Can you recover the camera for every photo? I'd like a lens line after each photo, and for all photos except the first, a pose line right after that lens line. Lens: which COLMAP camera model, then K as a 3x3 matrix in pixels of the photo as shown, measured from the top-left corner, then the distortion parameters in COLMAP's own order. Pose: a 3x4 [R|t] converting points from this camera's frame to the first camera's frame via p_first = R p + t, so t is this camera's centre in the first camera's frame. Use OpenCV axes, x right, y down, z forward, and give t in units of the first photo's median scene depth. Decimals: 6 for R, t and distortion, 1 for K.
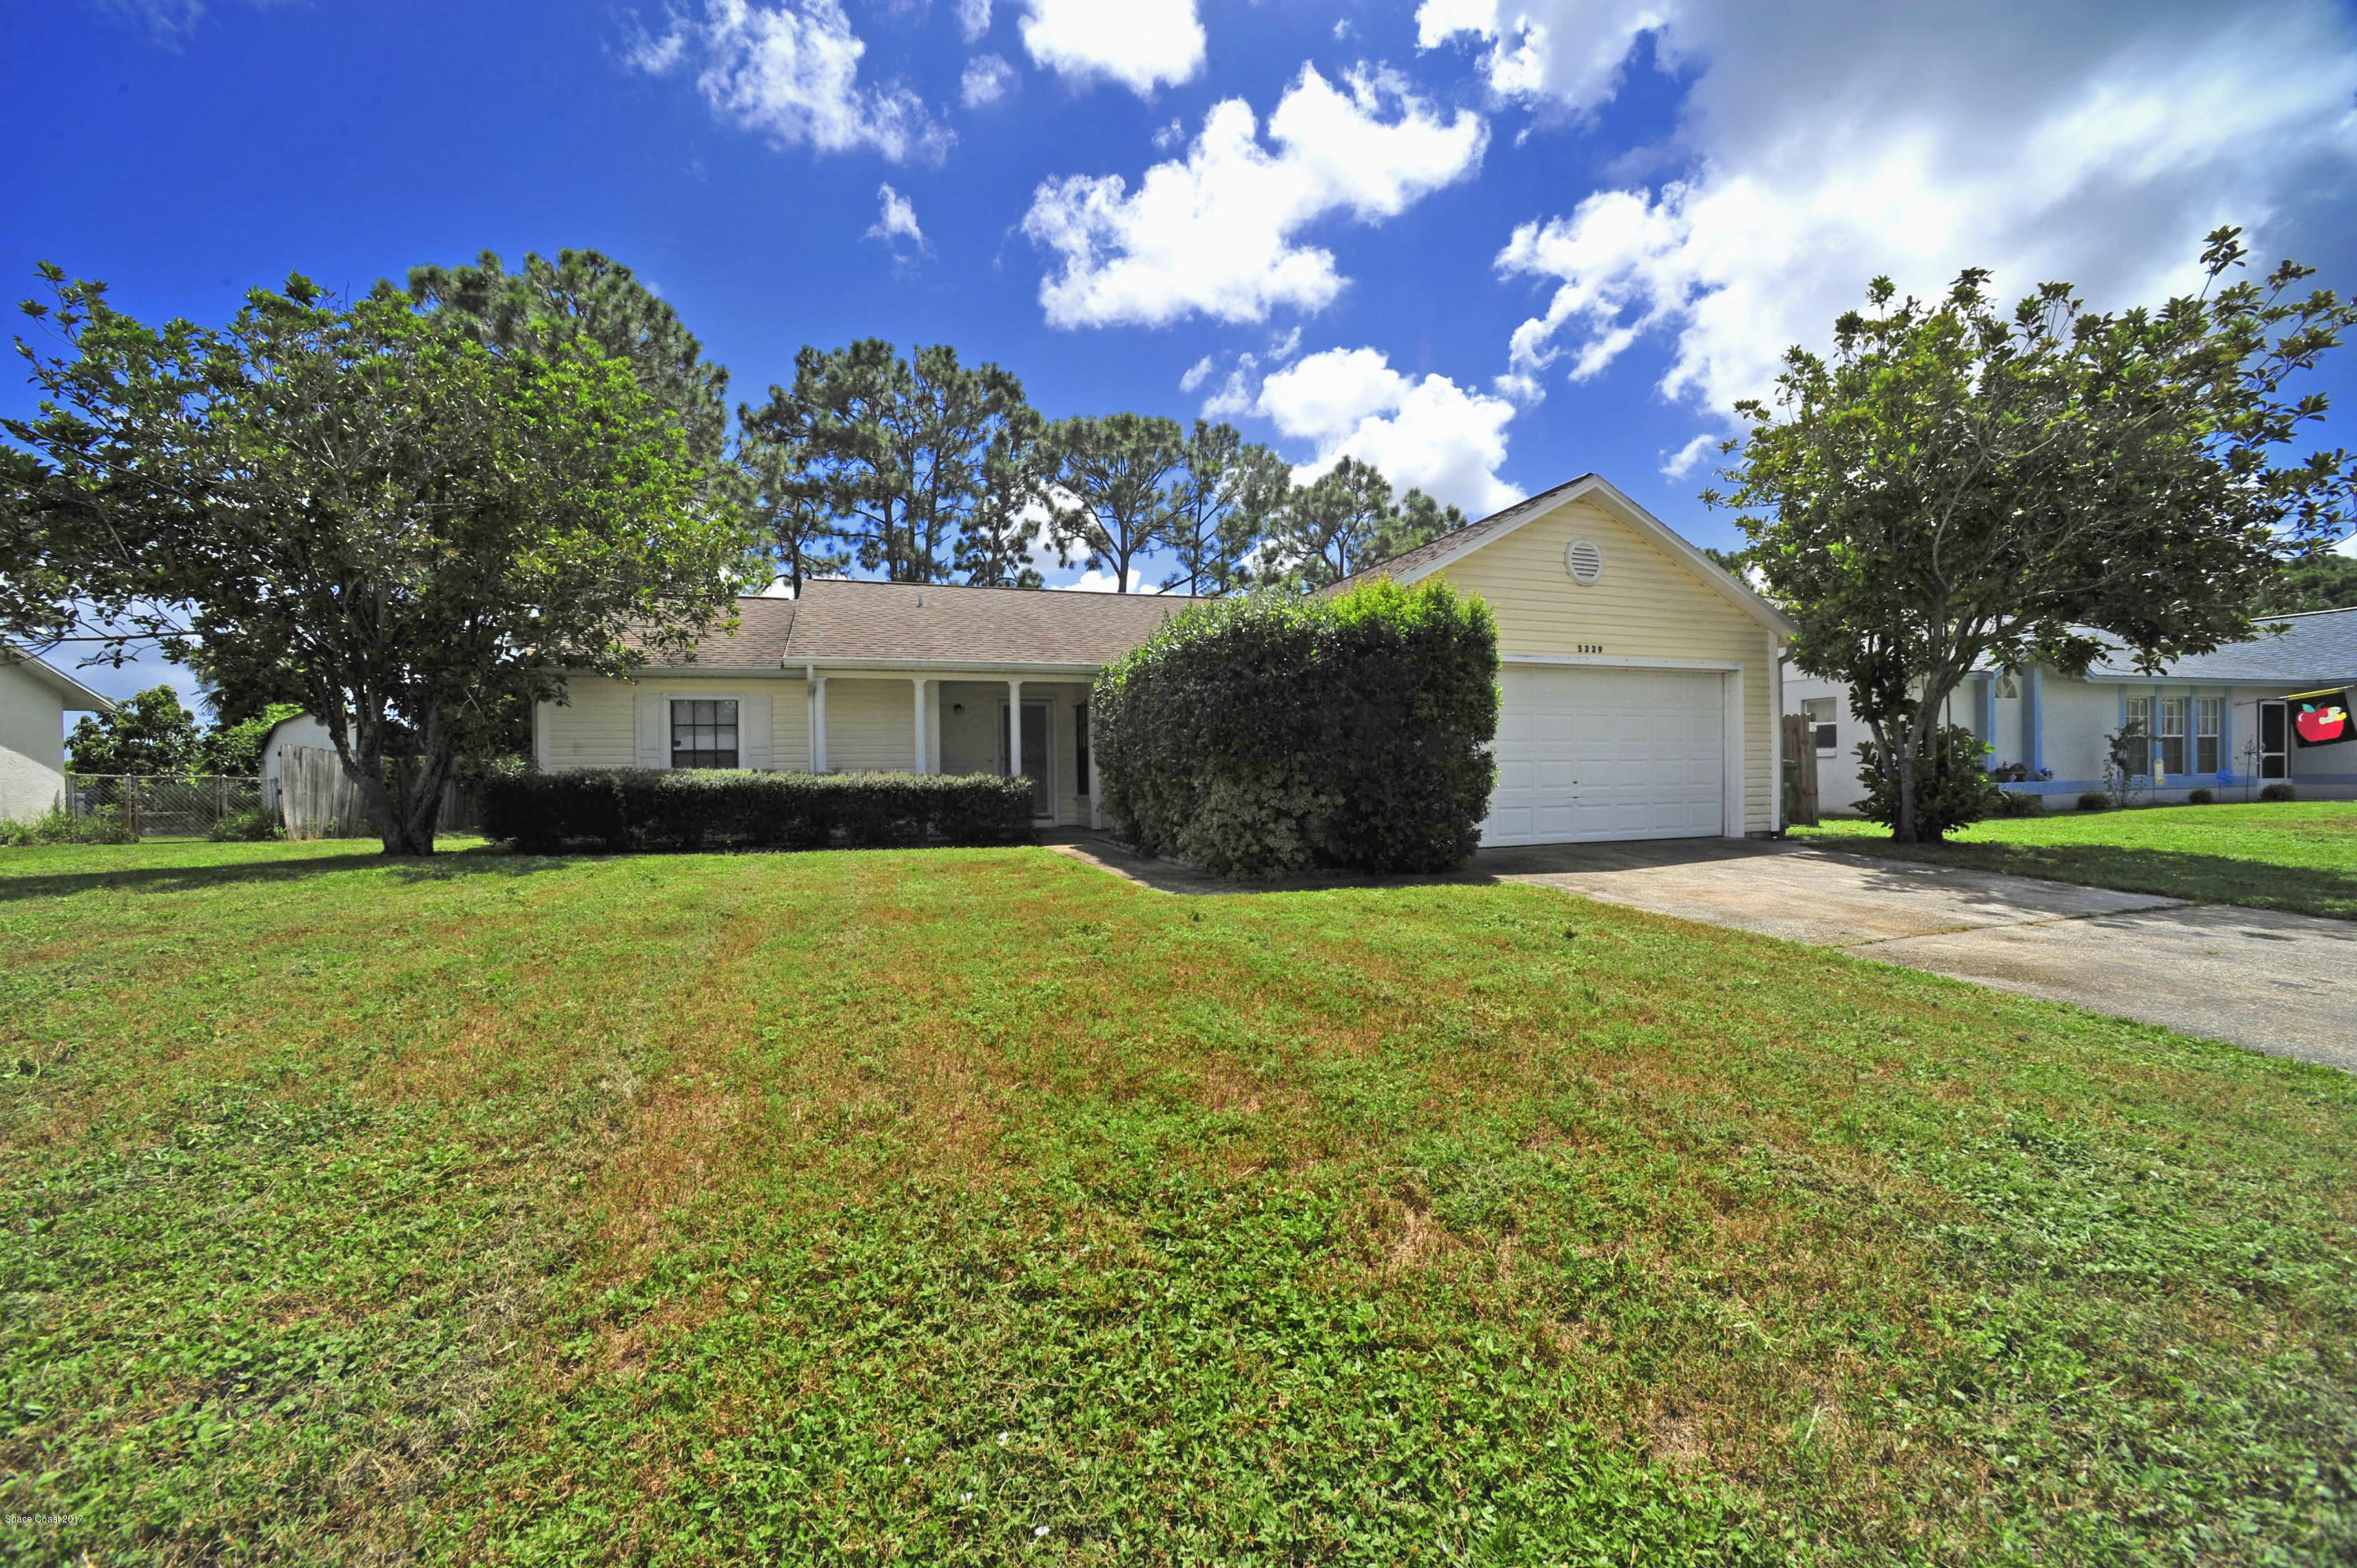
lens RADIAL K [[925.2, 0, 1169.1], [0, 925.2, 792.5], [0, 0, 1]] dist [-0.042517, 0.012169]
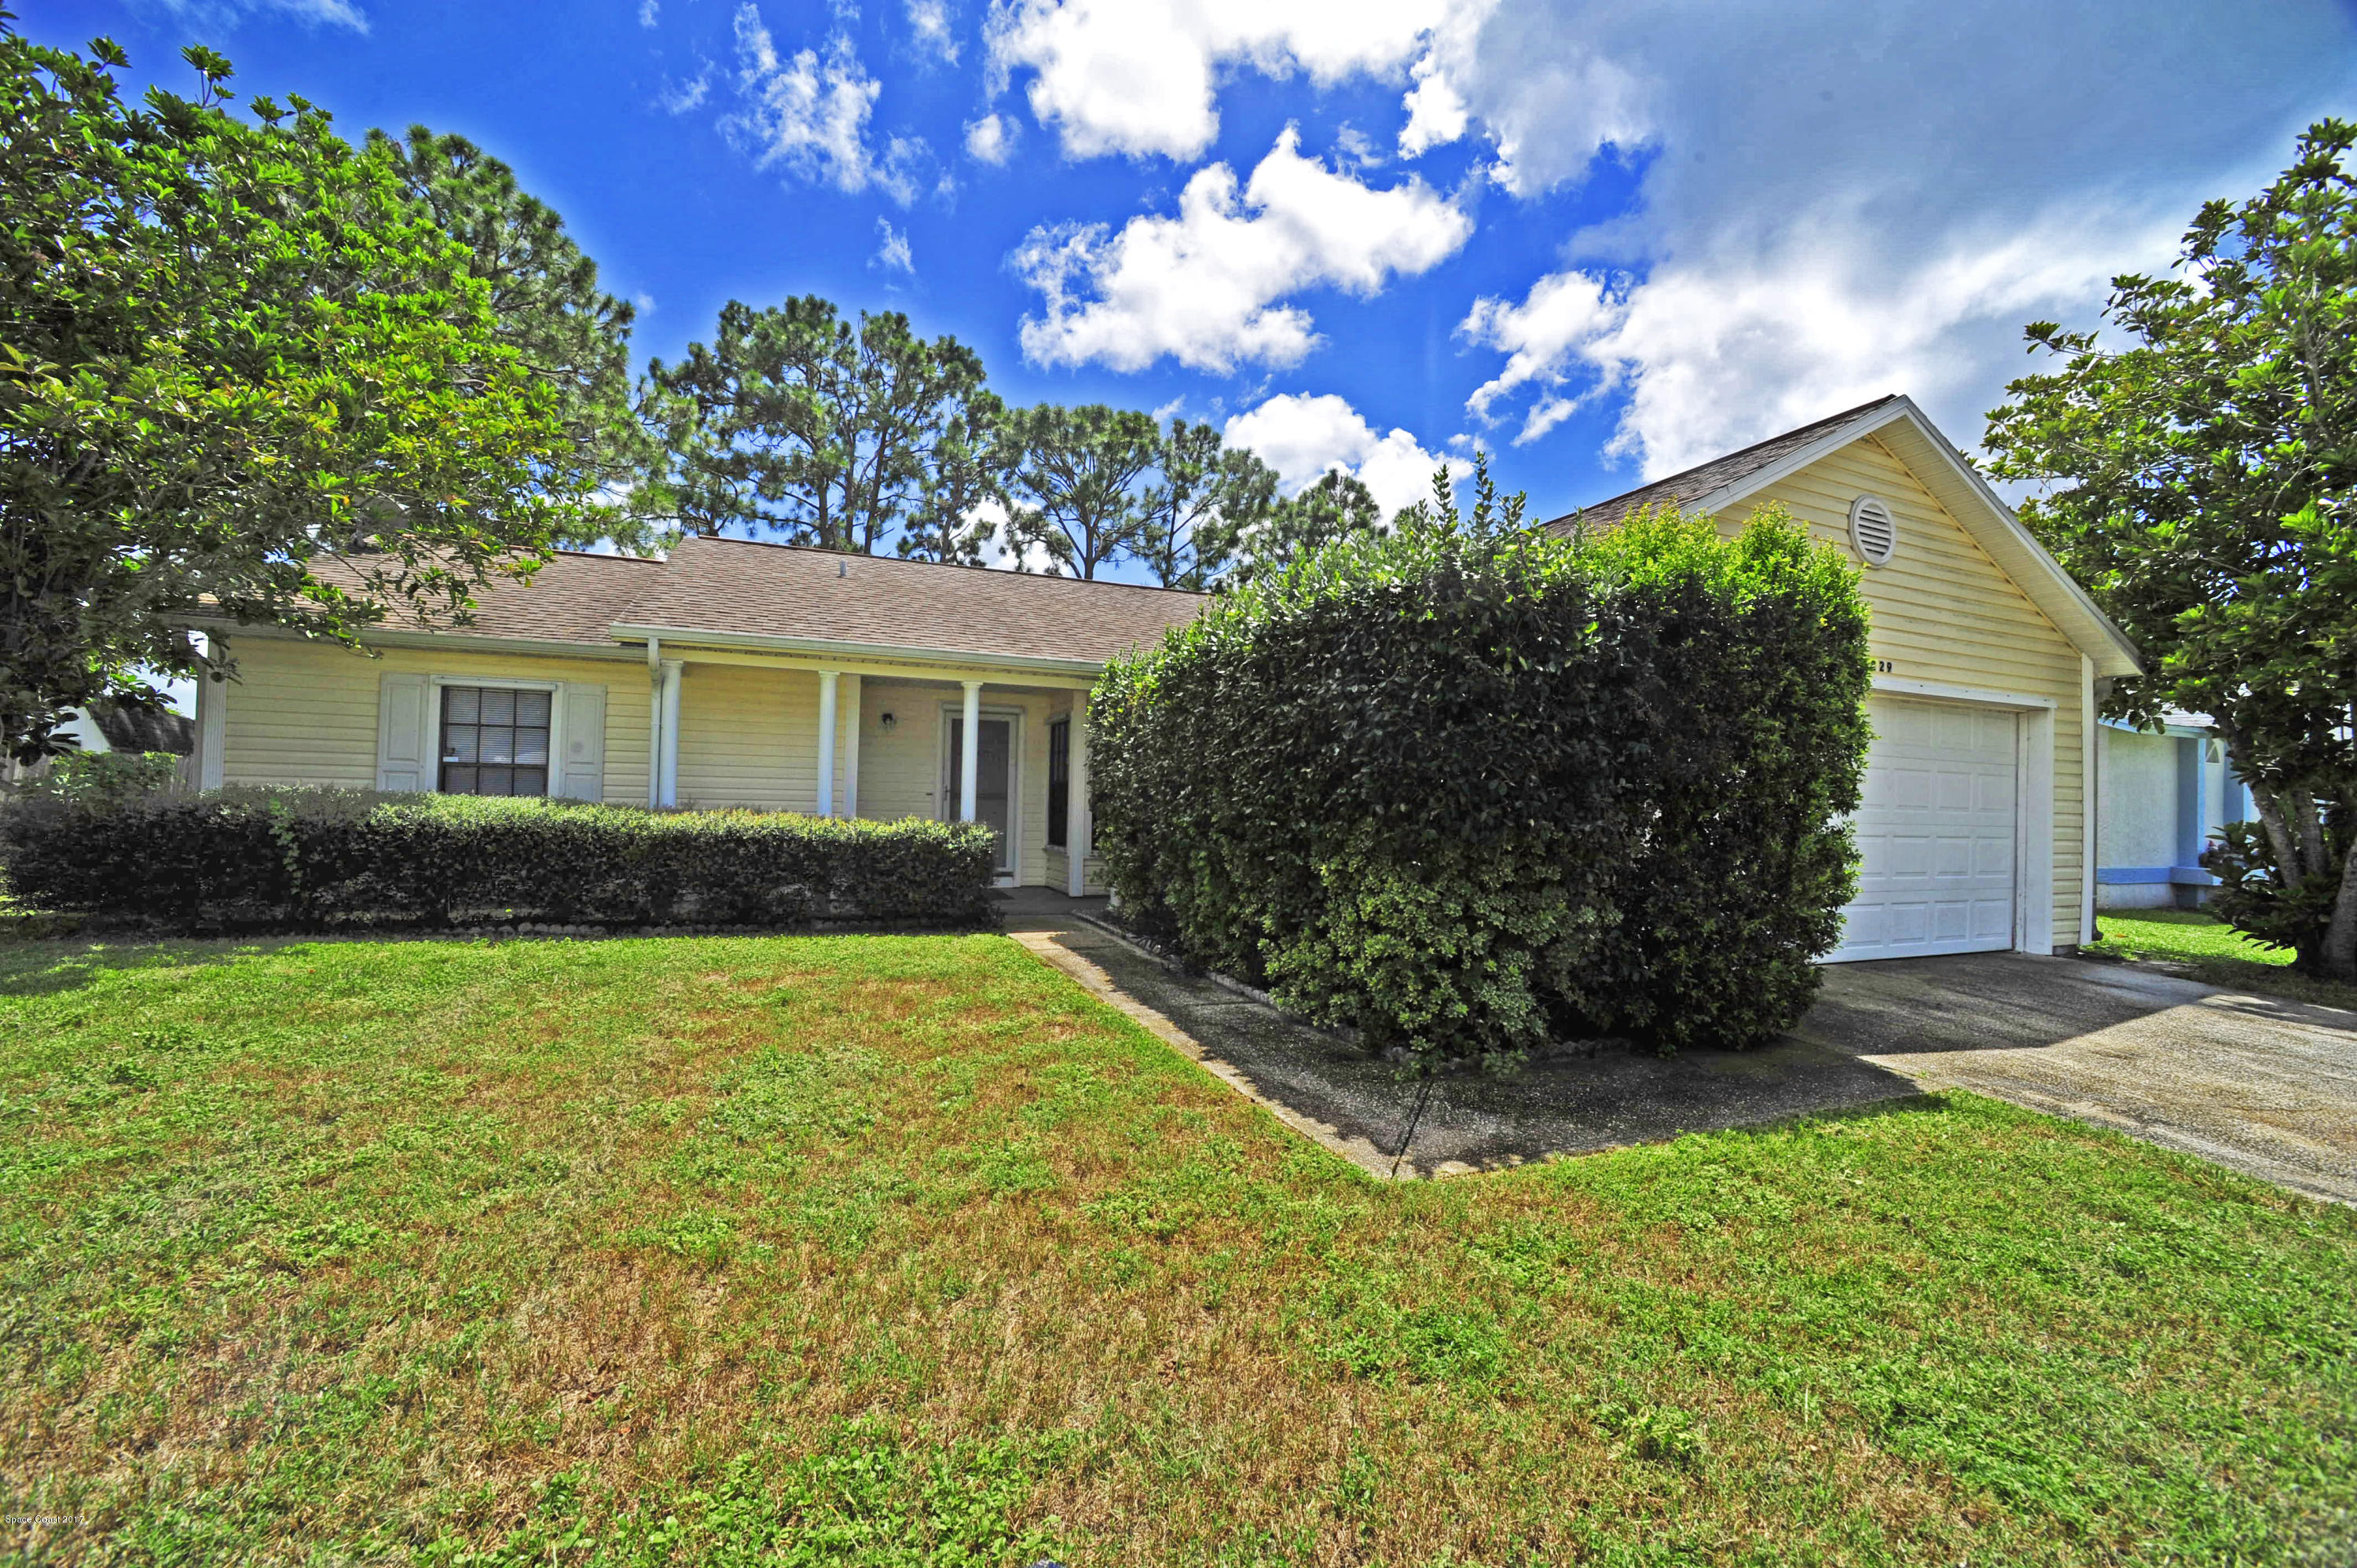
lens RADIAL K [[925.2, 0, 1169.1], [0, 925.2, 792.5], [0, 0, 1]] dist [-0.042517, 0.012169]
pose [[0.997115, 0.038150, 0.065624, -0.022389], [-0.036150, 0.998853, -0.031402, -0.007951], [-0.066747, 0.028939, 0.997350, 0.110073]]
